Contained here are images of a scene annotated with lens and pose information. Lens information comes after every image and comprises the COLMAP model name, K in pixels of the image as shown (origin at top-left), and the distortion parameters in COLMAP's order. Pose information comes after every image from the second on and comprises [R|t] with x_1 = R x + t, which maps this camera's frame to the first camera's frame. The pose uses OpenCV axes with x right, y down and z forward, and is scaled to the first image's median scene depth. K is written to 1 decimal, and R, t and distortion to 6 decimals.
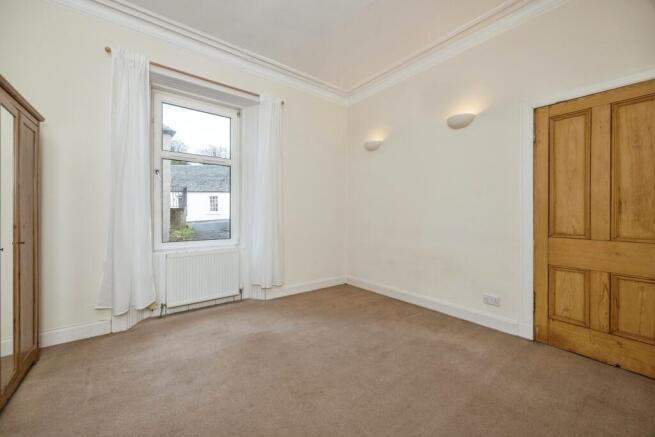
lens RADIAL K [[260.5, 0, 329.2], [0, 260.5, 218.5], [0, 0, 1]] dist [-0.000332, 0.000120]
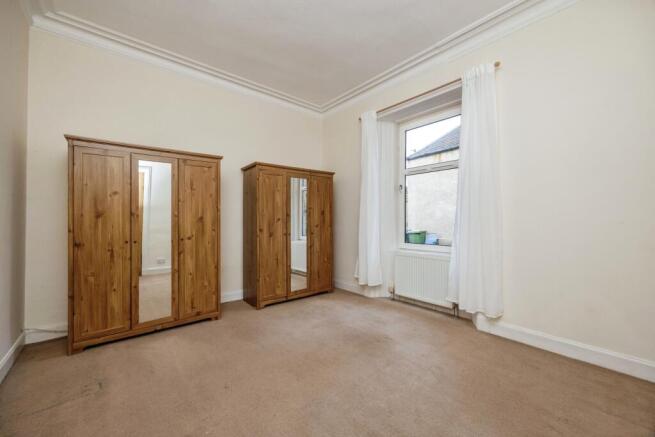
lens RADIAL K [[260.5, 0, 330.3], [0, 260.5, 219.2], [0, 0, 1]] dist [-0.000332, 0.000120]
pose [[0.032234, -0.006162, -0.999461, 0.633813], [-0.012071, 0.999906, -0.006554, -0.008758], [0.999407, 0.012276, 0.032157, 0.635837]]
